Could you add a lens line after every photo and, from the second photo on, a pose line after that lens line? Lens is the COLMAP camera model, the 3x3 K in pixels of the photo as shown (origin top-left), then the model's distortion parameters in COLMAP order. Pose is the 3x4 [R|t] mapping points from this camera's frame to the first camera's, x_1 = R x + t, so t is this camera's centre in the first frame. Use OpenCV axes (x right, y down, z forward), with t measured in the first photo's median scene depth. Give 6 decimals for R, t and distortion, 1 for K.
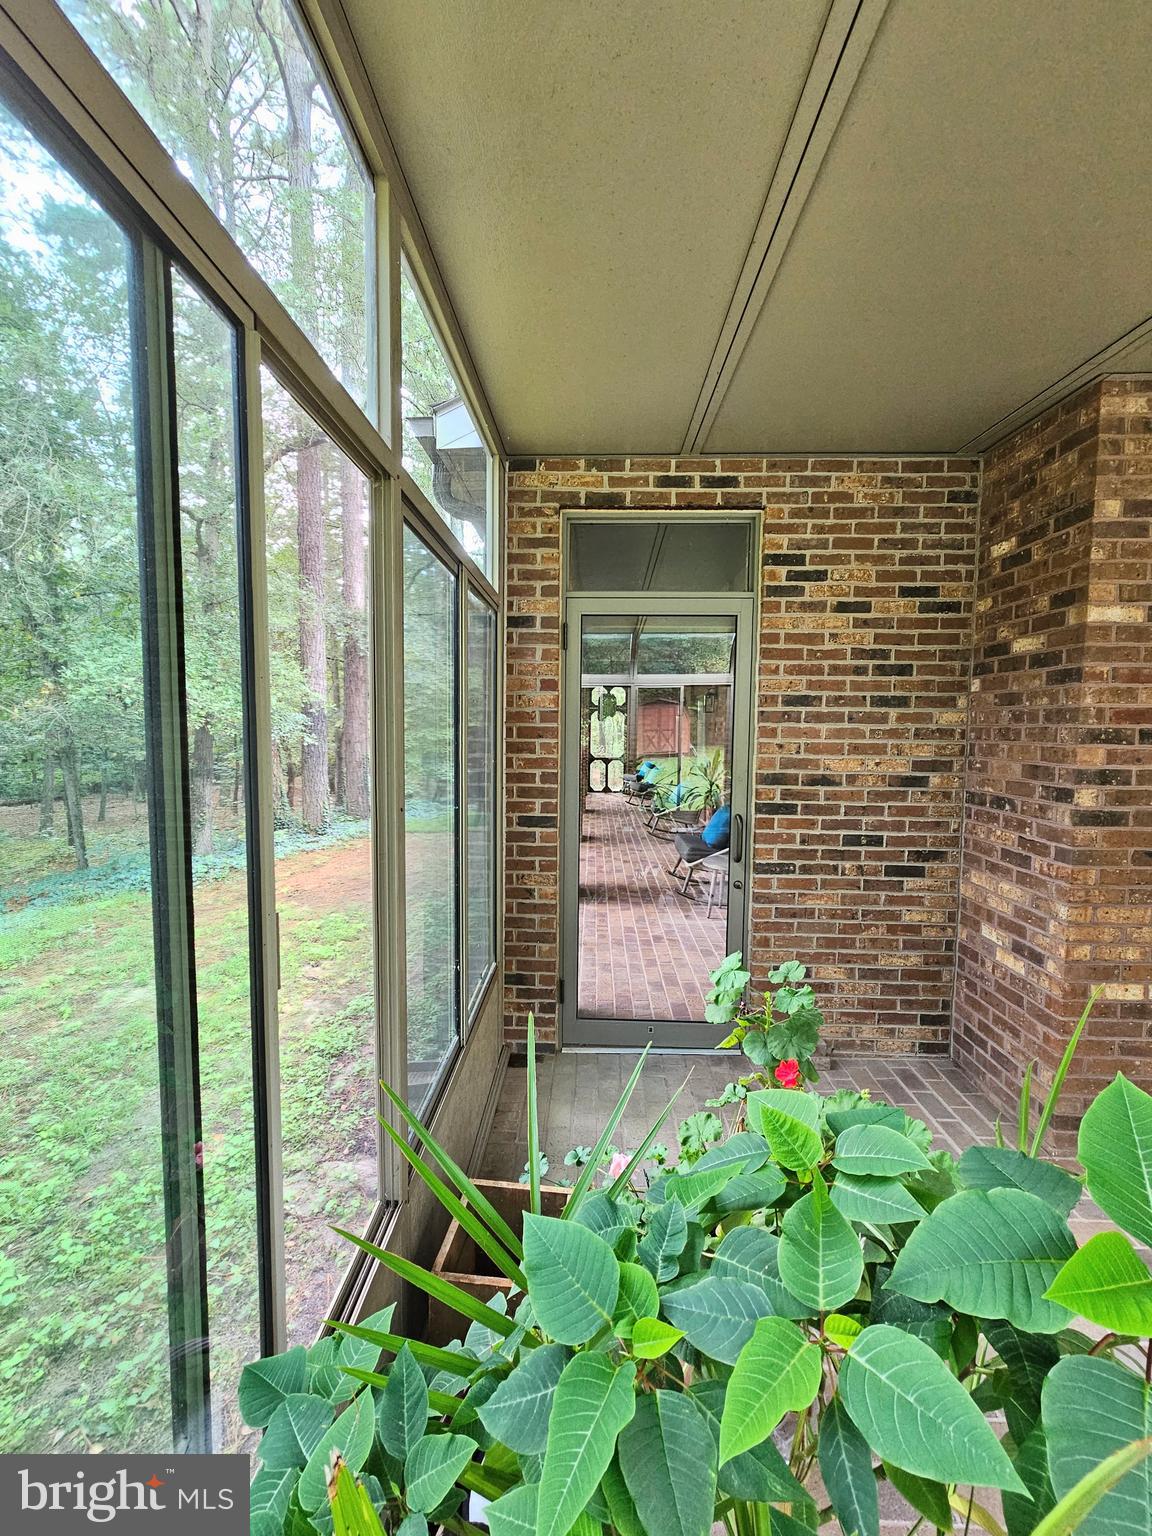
lens RADIAL K [[625.1, 0, 573.4], [0, 625.1, 765.2], [0, 0, 1]] dist [-0.002103, -0.000268]
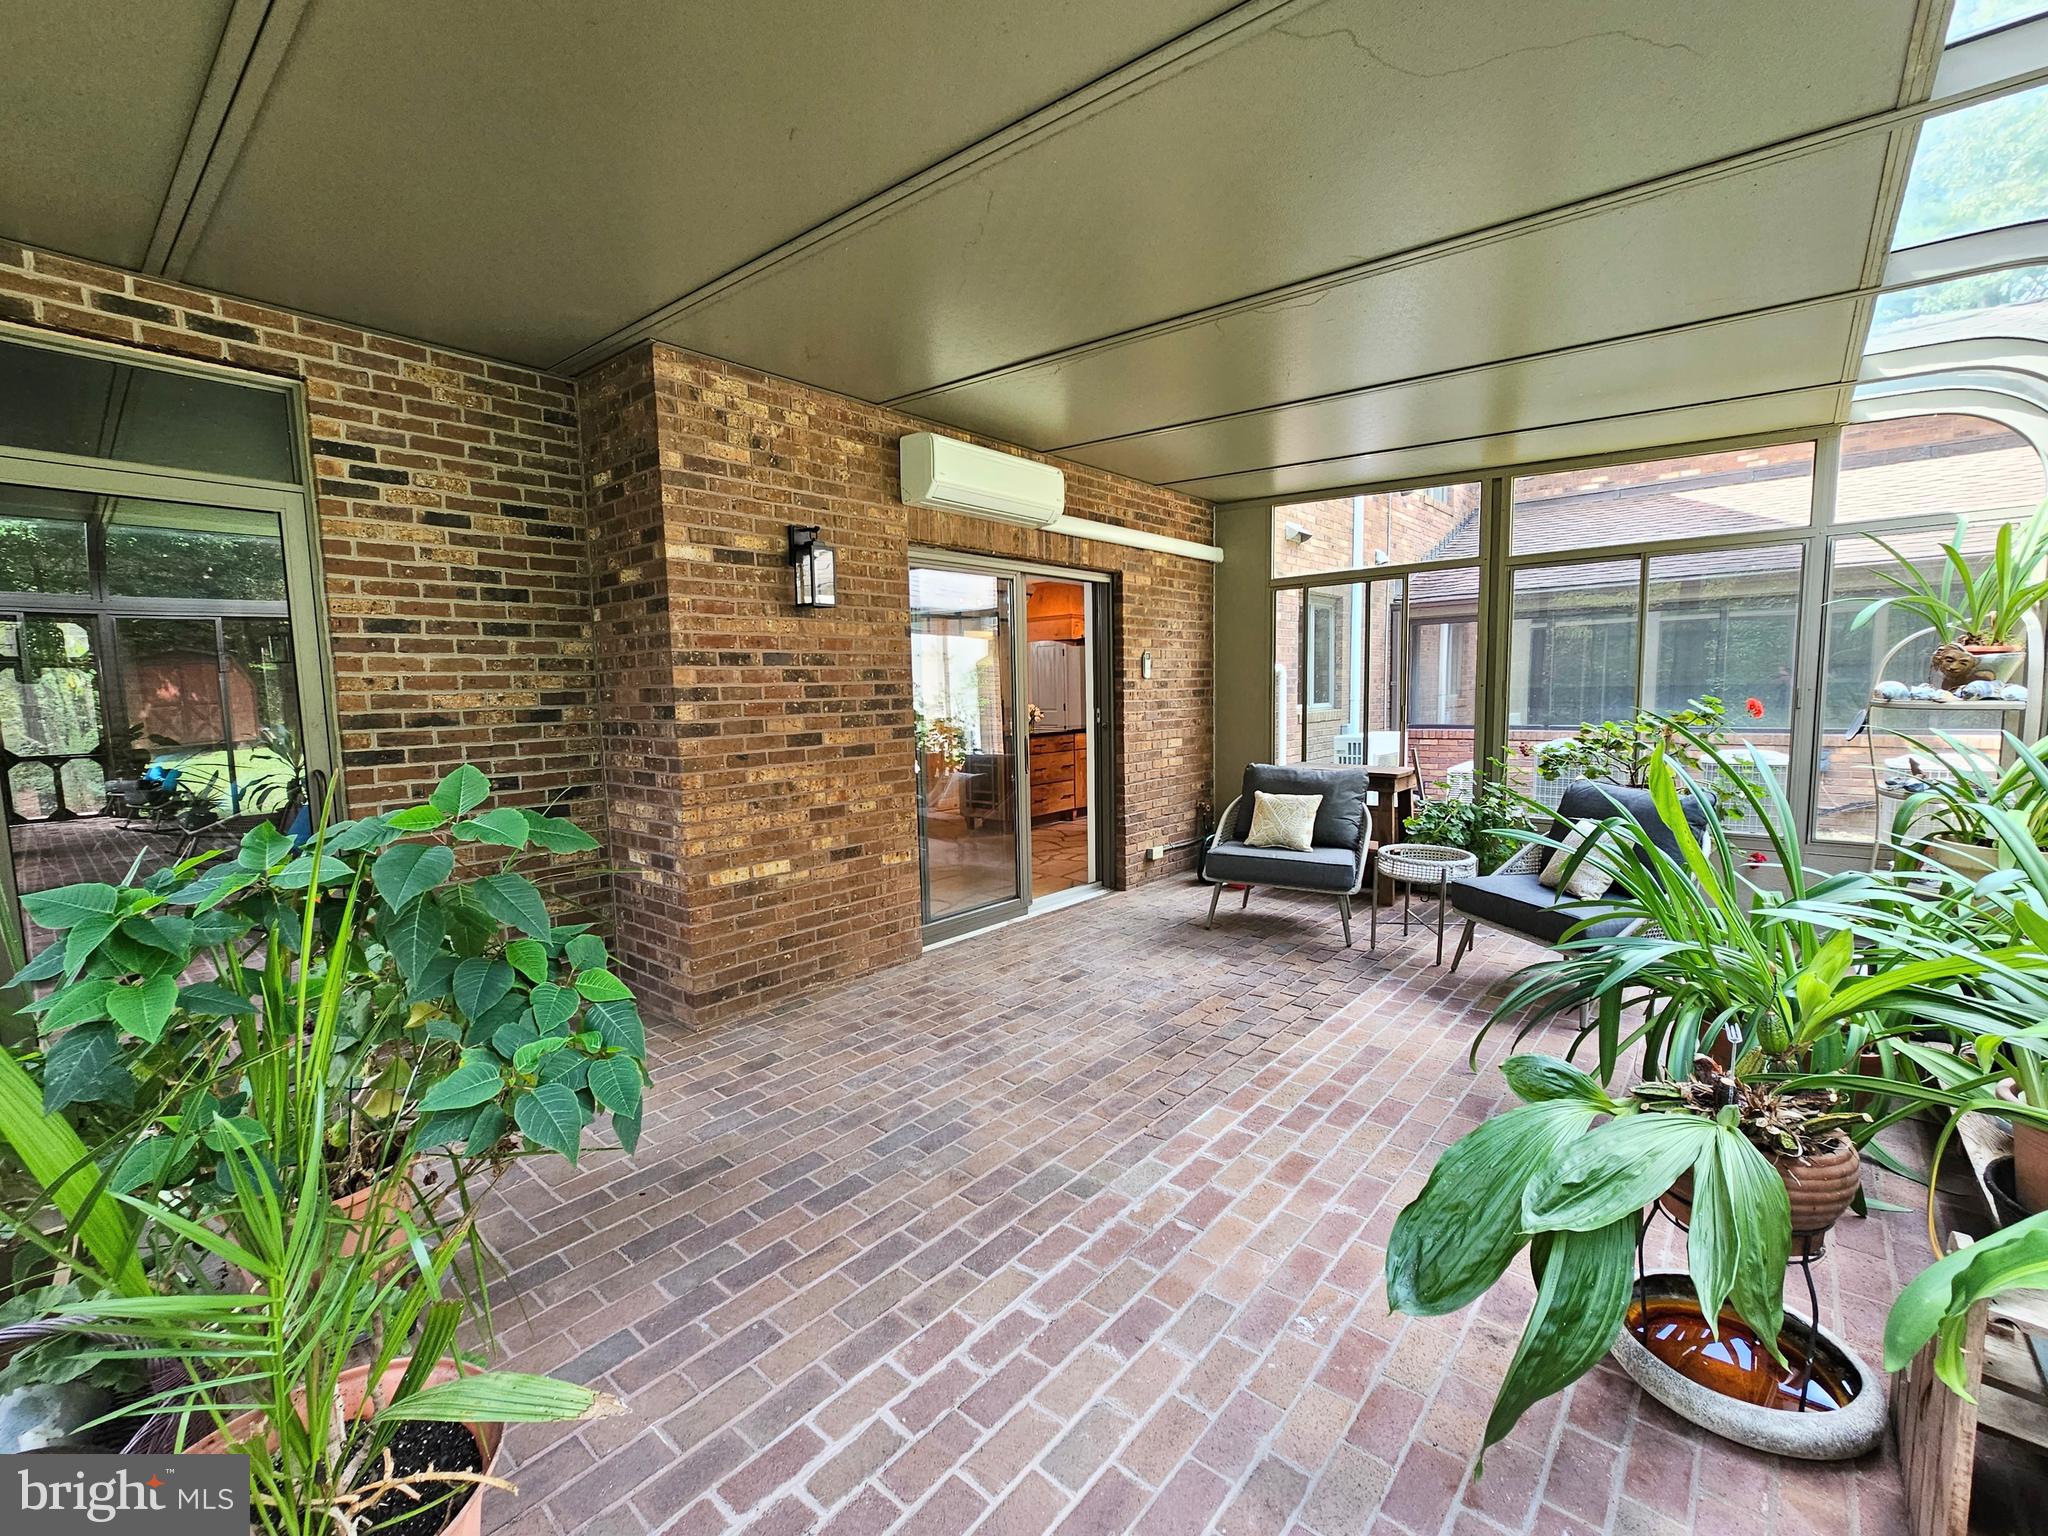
lens RADIAL K [[877.1, 0, 1024.3], [0, 877.1, 772.7], [0, 0, 1]] dist [-0.000363, 0.003851]
pose [[0.626763, -0.102062, 0.772497, -0.033367], [0.084752, 0.994432, 0.062620, 0.091150], [-0.774587, 0.026223, 0.631923, -0.397784]]
